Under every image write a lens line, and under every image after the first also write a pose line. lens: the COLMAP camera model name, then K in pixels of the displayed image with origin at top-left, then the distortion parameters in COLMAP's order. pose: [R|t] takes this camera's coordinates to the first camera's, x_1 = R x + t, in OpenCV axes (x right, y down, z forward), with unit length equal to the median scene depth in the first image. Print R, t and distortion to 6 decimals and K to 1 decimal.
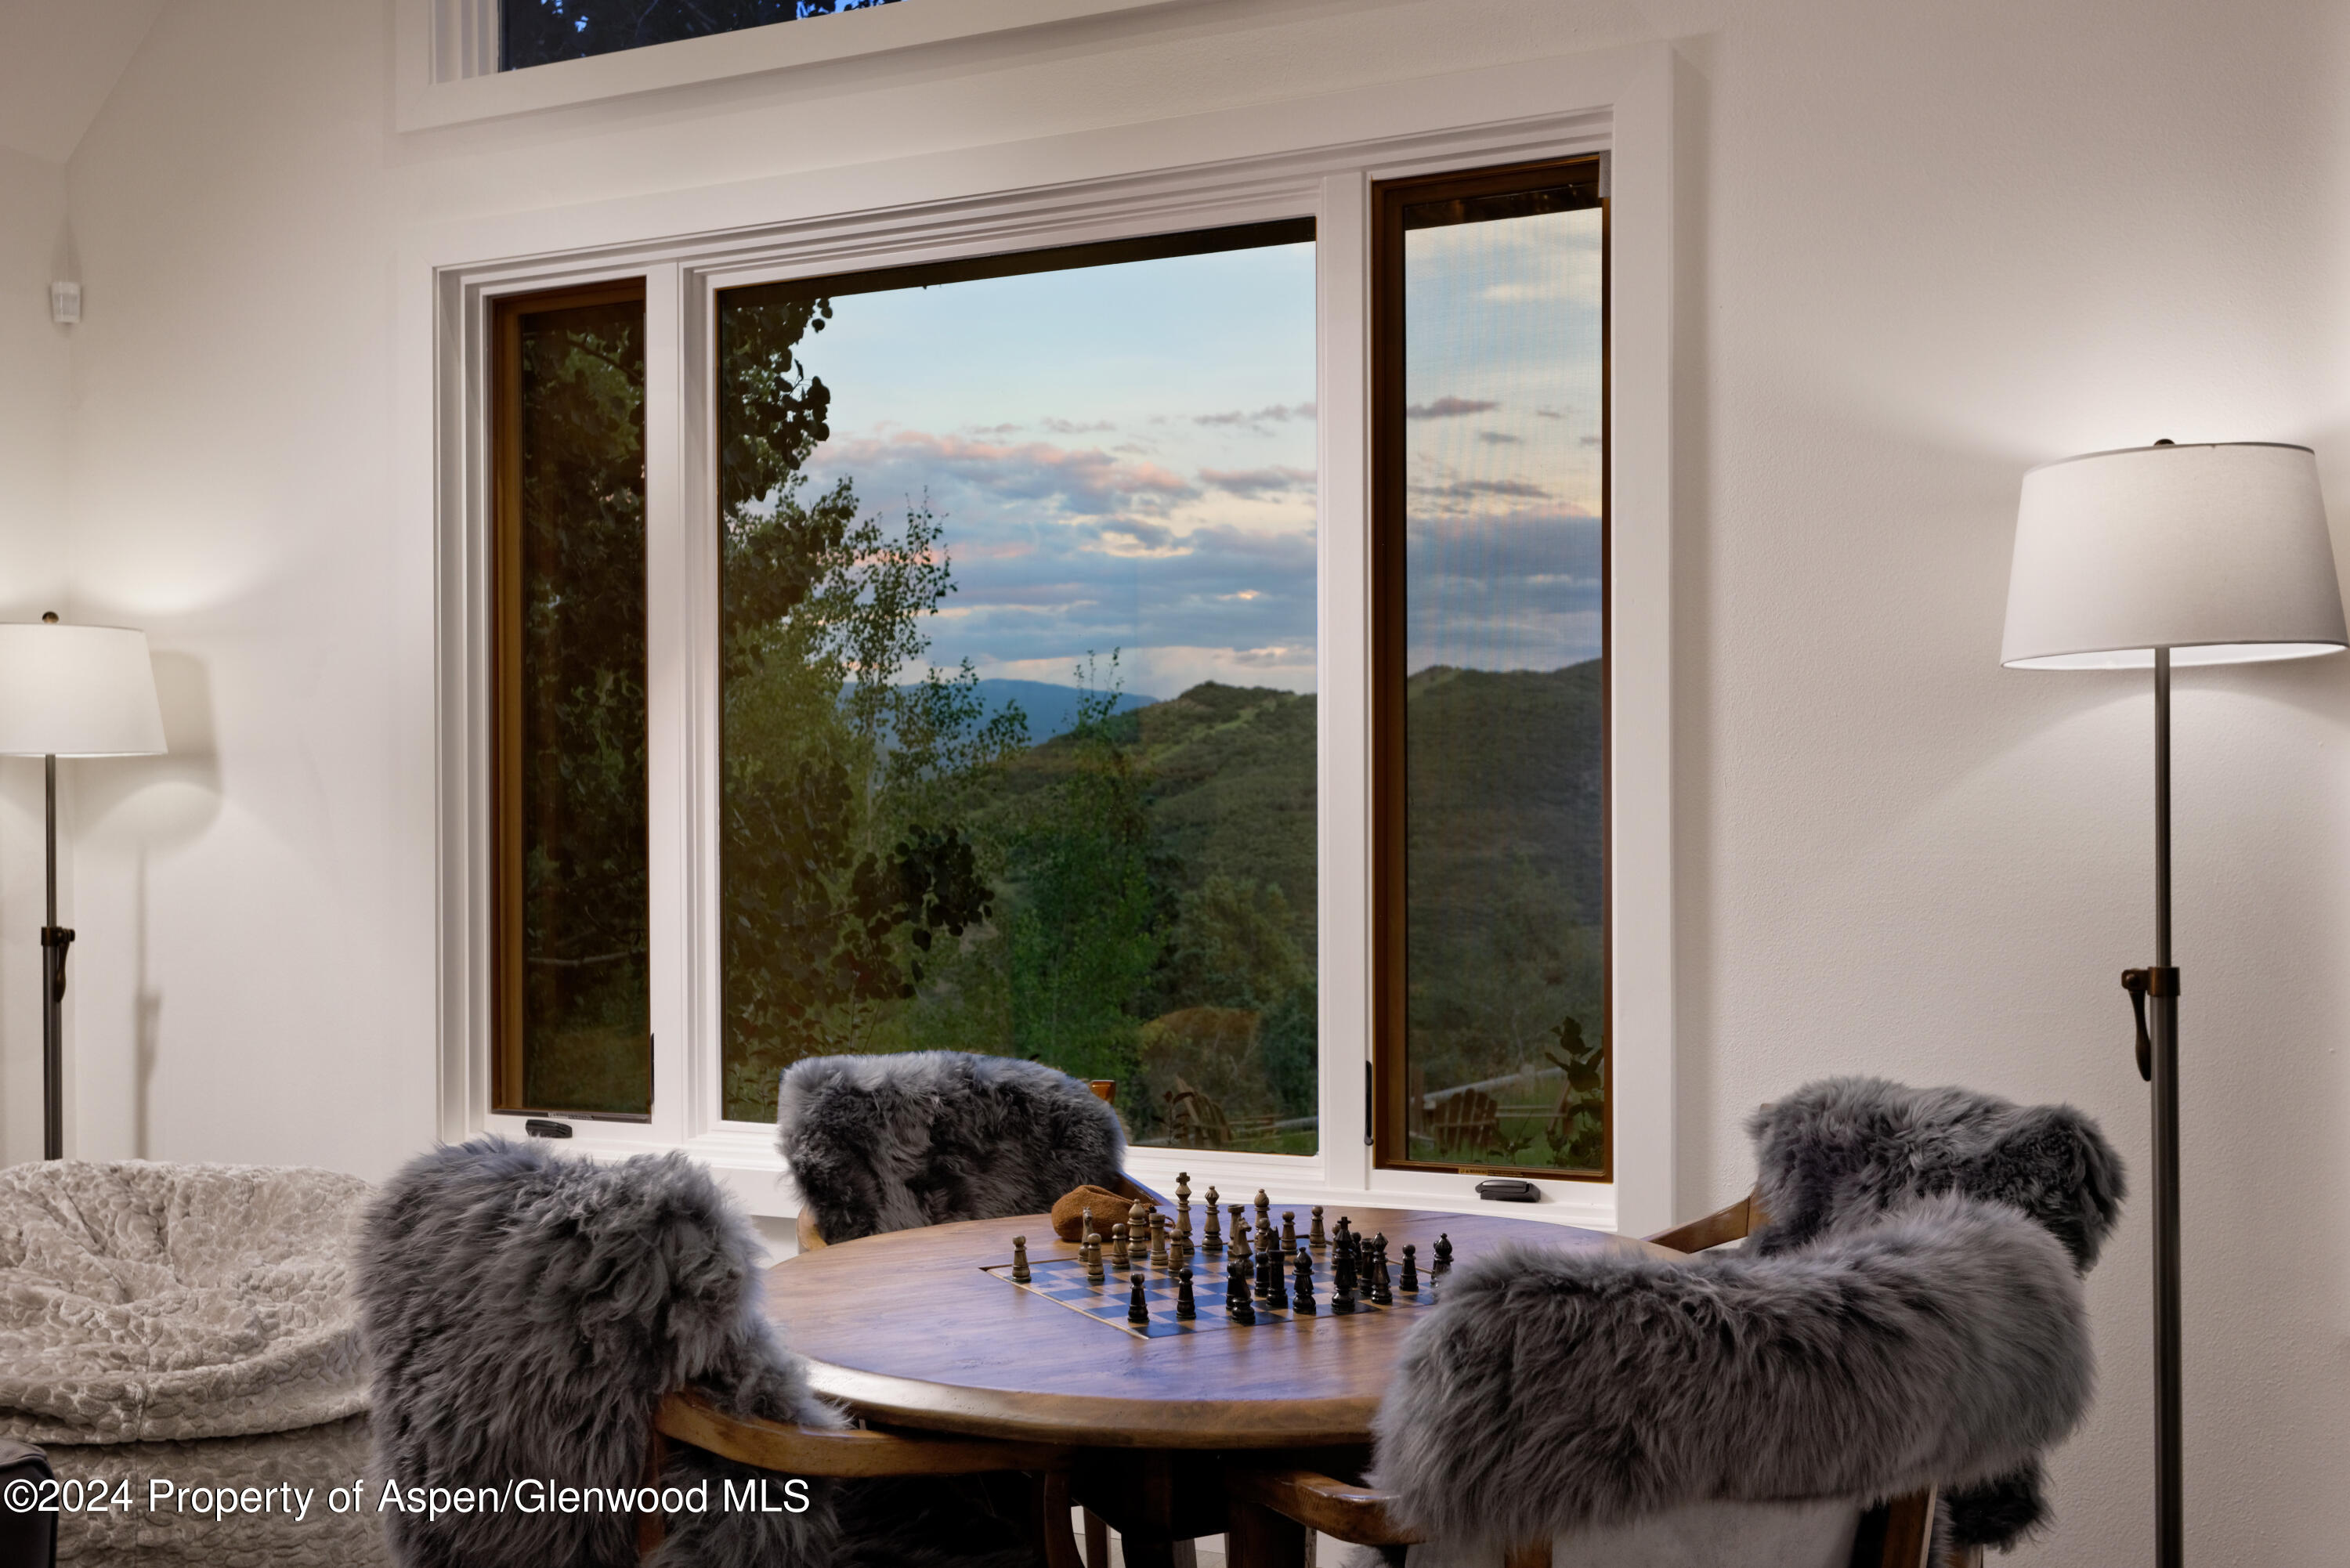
lens RADIAL K [[2353.7, 0, 1164.9], [0, 2353.7, 866.5], [0, 0, 1]] dist [-0.004019, 0.000000]
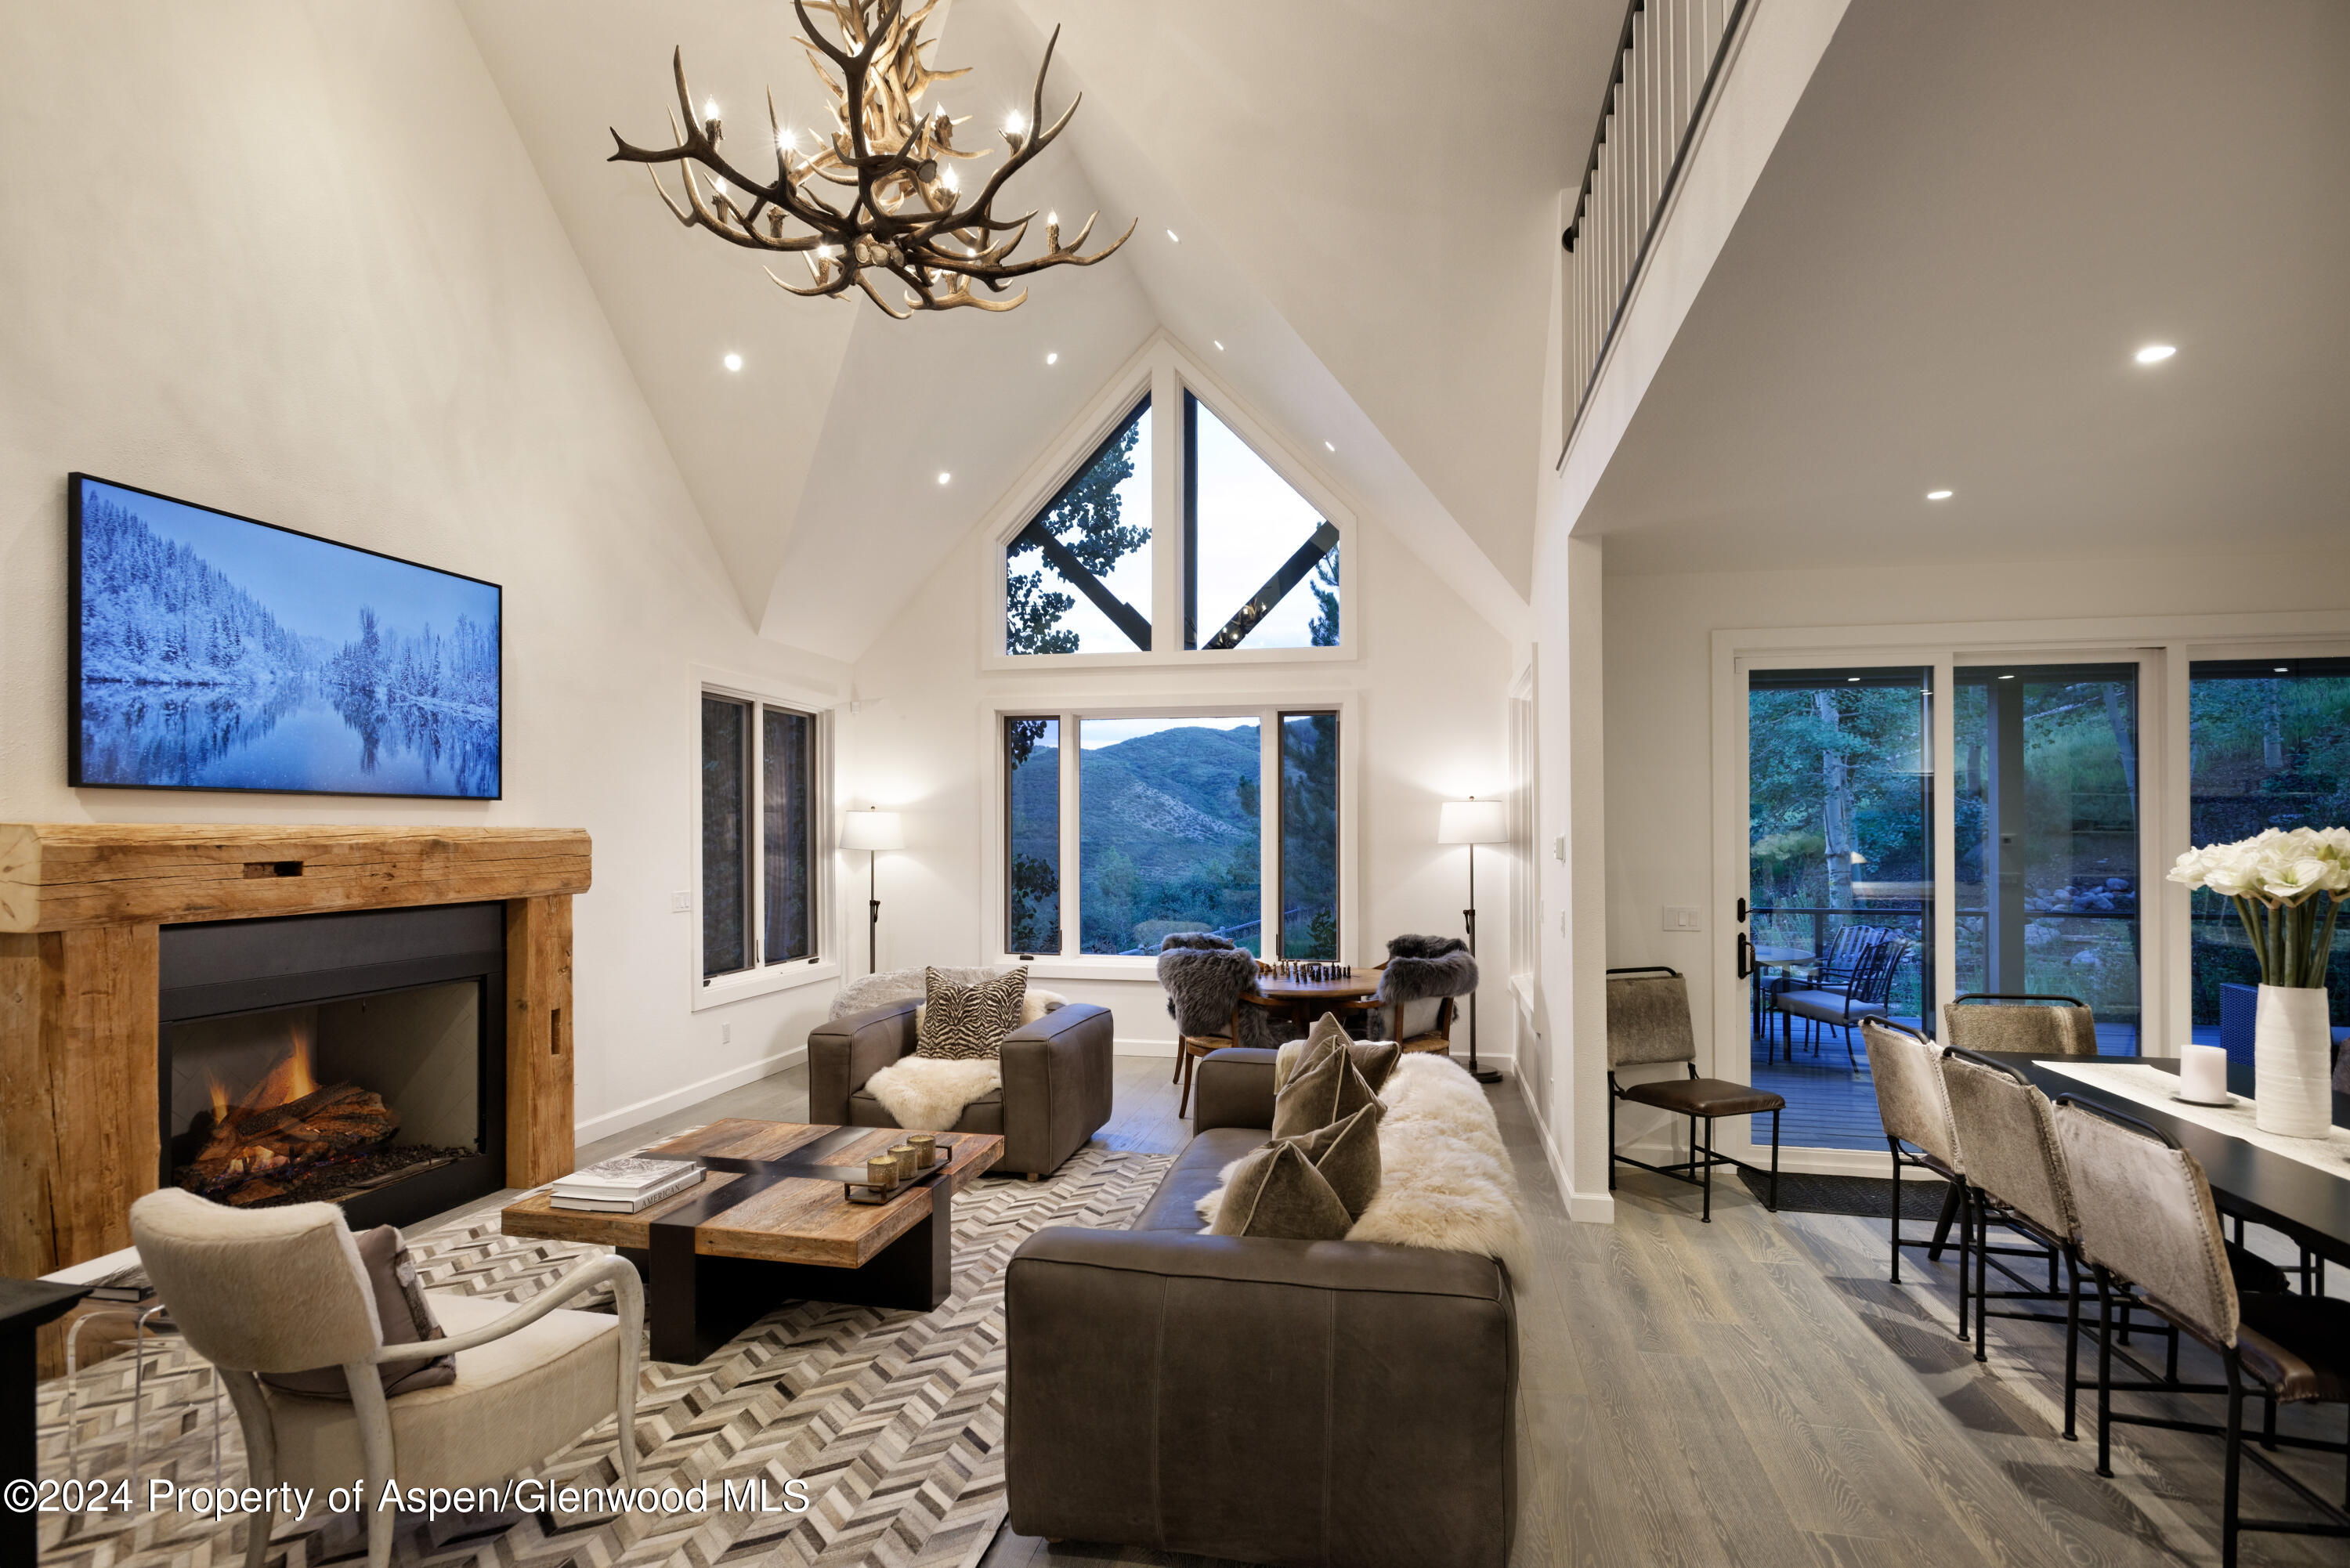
lens RADIAL K [[1178.5, 0, 1181.1], [0, 1178.5, 851.1], [0, 0, 1]] dist [-0.002317, -0.000810]
pose [[0.973066, 0.003238, 0.230505, -0.763410], [-0.003574, 0.999993, 0.001040, -0.083345], [-0.230500, -0.001836, 0.973071, -1.289126]]
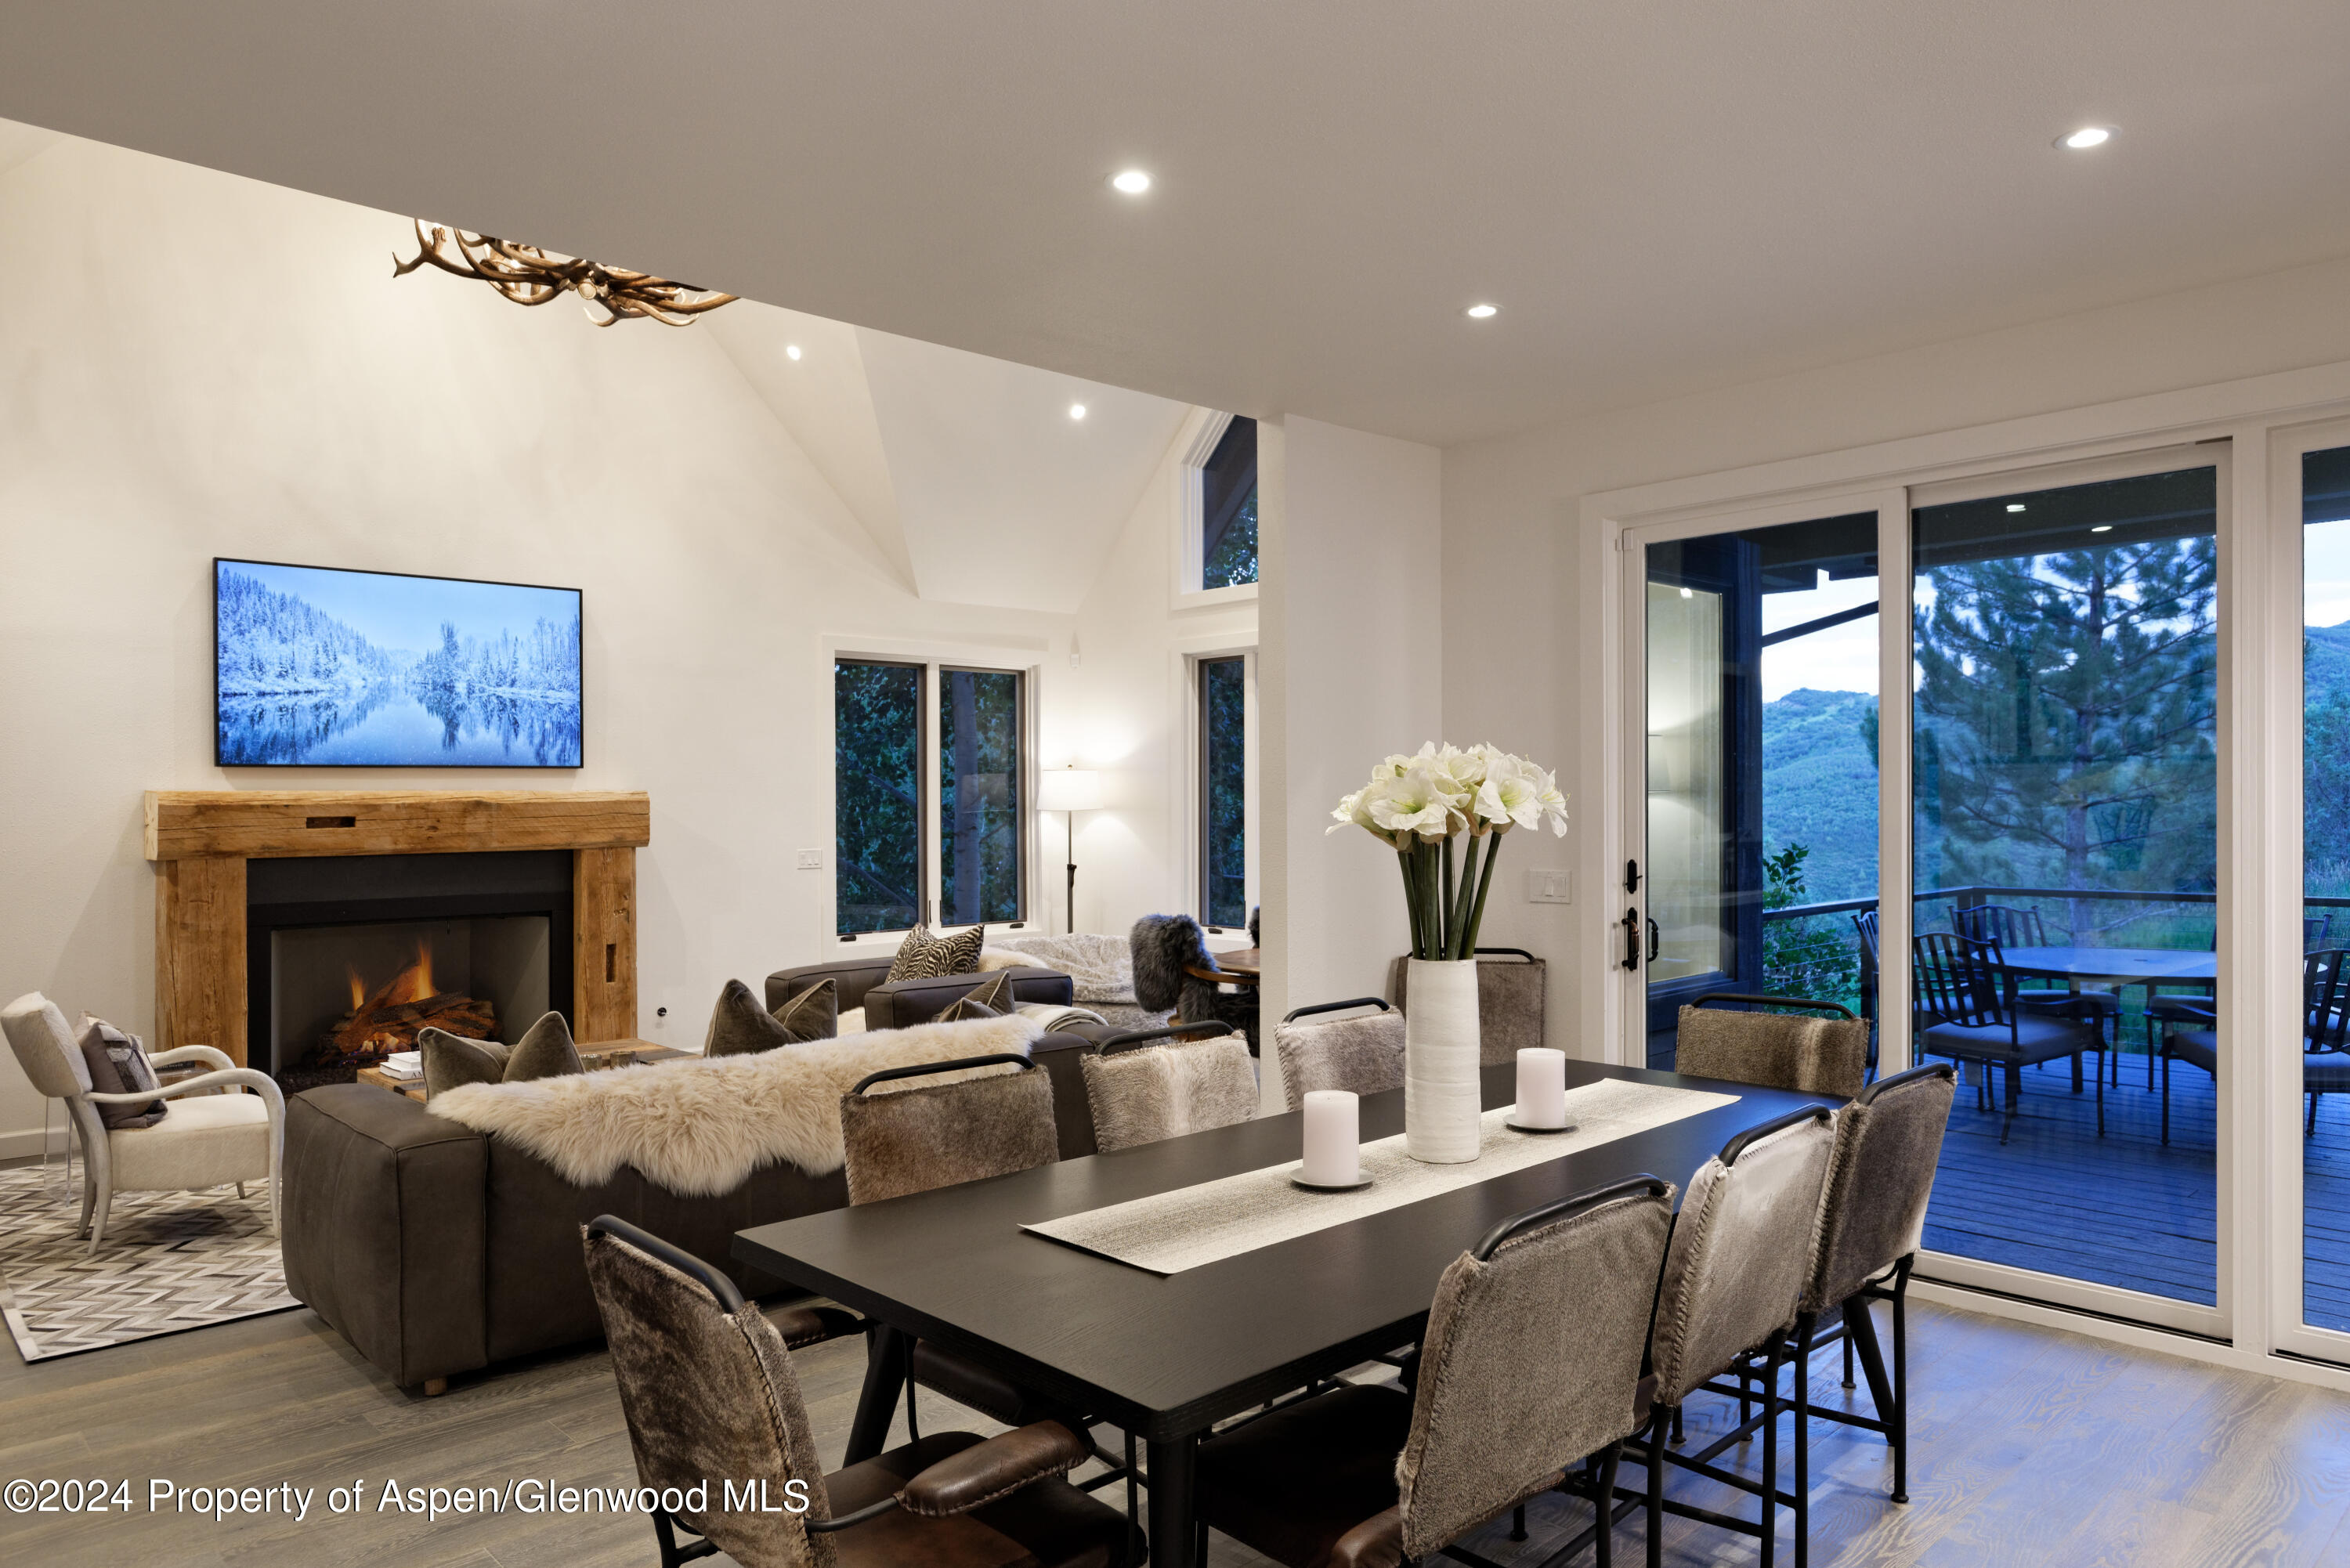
lens RADIAL K [[1522.4, 0, 1162.8], [0, 1522.4, 847.4], [0, 0, 1]] dist [-0.000016, -0.002592]
pose [[0.928722, 0.004728, -0.370747, 0.709561], [0.001903, 0.999845, 0.017517, -0.056267], [0.370772, -0.016974, 0.928569, -1.509892]]
